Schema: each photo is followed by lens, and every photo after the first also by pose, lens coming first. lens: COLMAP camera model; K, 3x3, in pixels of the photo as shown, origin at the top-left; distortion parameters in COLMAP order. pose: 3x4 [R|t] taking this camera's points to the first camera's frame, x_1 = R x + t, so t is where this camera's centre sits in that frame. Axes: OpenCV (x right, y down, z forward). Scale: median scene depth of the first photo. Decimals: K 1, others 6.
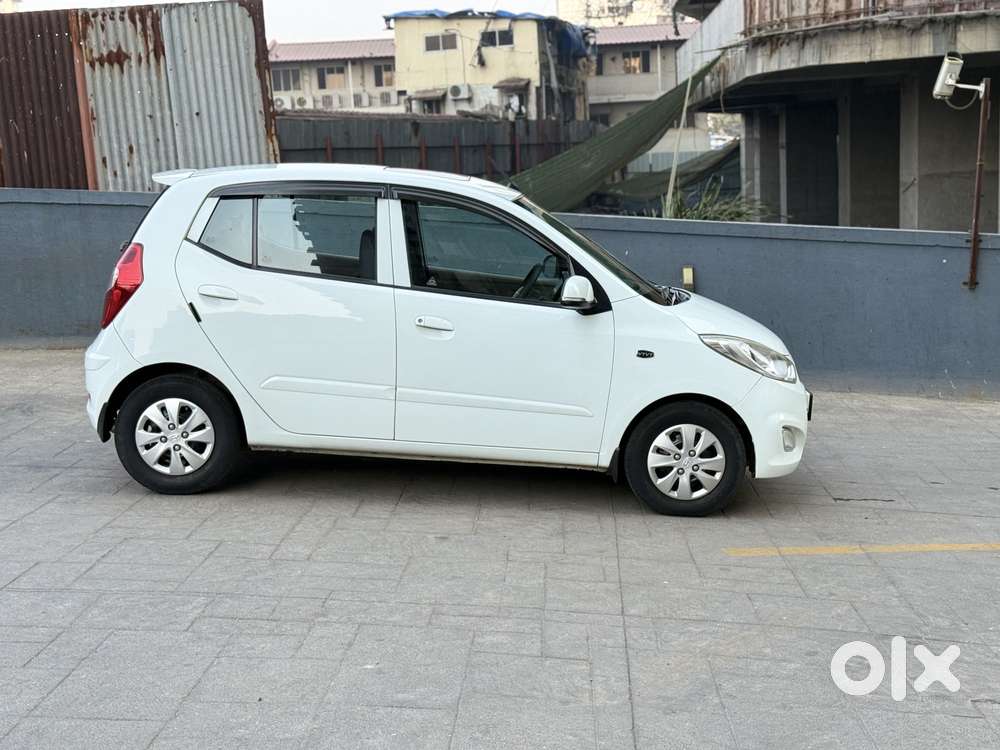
lens RADIAL K [[1376.0, 0, 506.3], [0, 1376.0, 378.9], [0, 0, 1]] dist [0.183374, -0.417000]
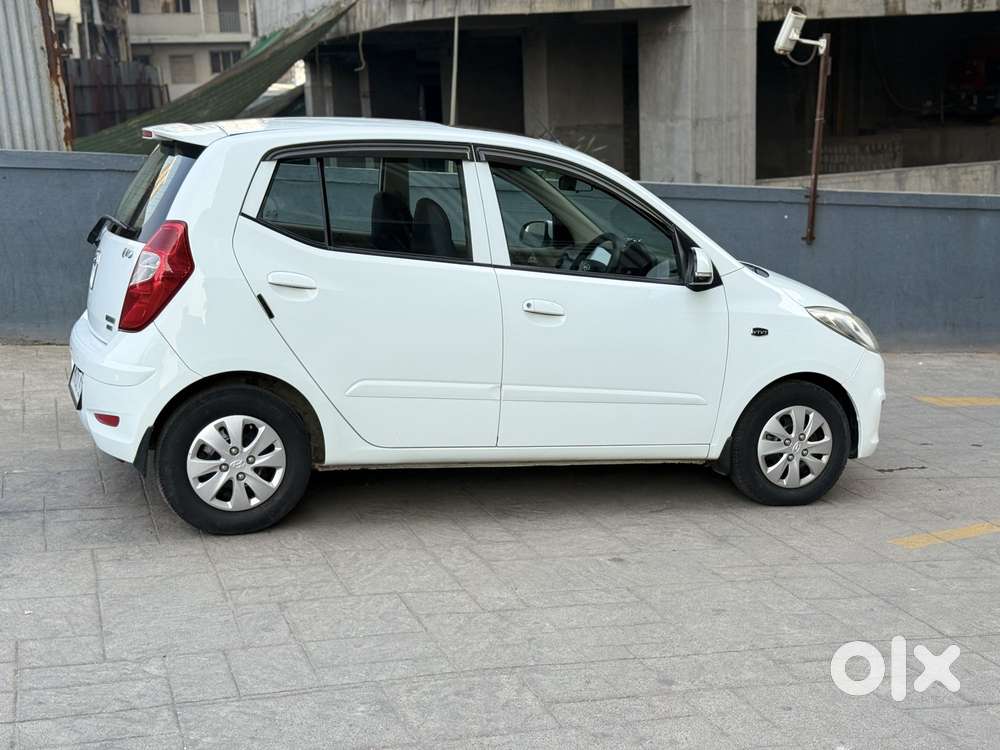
lens RADIAL K [[1378.1, 0, 509.6], [0, 1378.1, 370.1], [0, 0, 1]] dist [0.162087, -0.263734]
pose [[0.939758, -0.055996, 0.337223, -0.225179], [0.045608, 0.998211, 0.038656, -0.022199], [-0.338785, -0.020947, 0.940631, 0.124889]]
